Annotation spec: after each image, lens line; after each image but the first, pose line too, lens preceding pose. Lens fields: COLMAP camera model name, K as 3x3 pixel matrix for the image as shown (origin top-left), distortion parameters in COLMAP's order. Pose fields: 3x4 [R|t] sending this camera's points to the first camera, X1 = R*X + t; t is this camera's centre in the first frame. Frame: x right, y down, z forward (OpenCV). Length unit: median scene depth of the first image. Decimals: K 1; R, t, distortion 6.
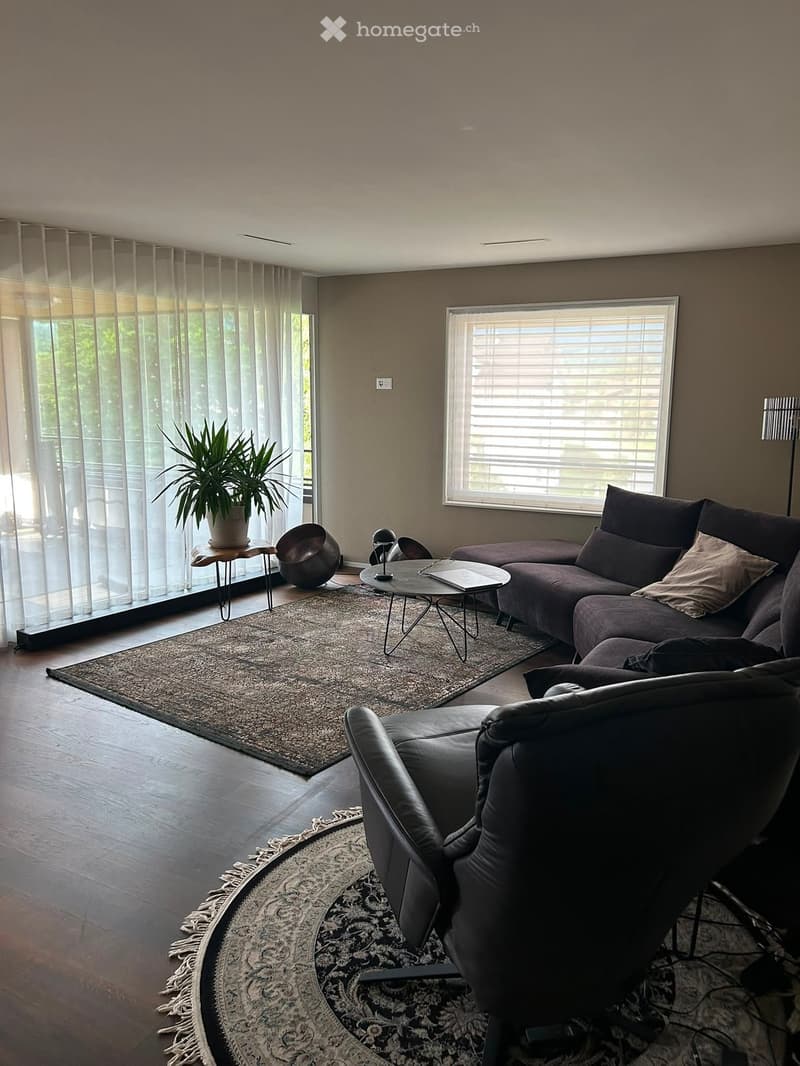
lens RADIAL K [[797.9, 0, 400.0], [0, 797.9, 533.0], [0, 0, 1]] dist [0.044346, -0.075397]
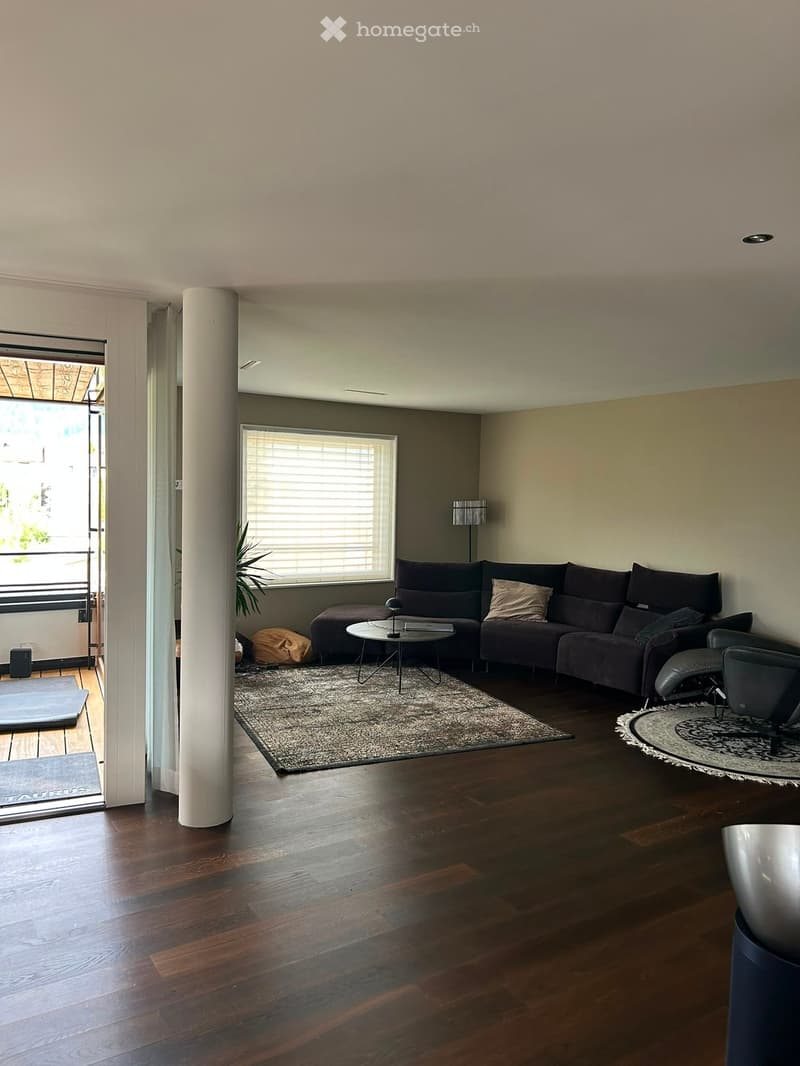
lens RADIAL K [[797.9, 0, 400.0], [0, 797.9, 533.0], [0, 0, 1]] dist [0.044346, -0.075397]
pose [[0.489486, -0.038114, 0.871178, -1.147956], [0.133327, 0.990569, -0.031575, -0.069200], [-0.861758, 0.131607, 0.489952, 0.311461]]
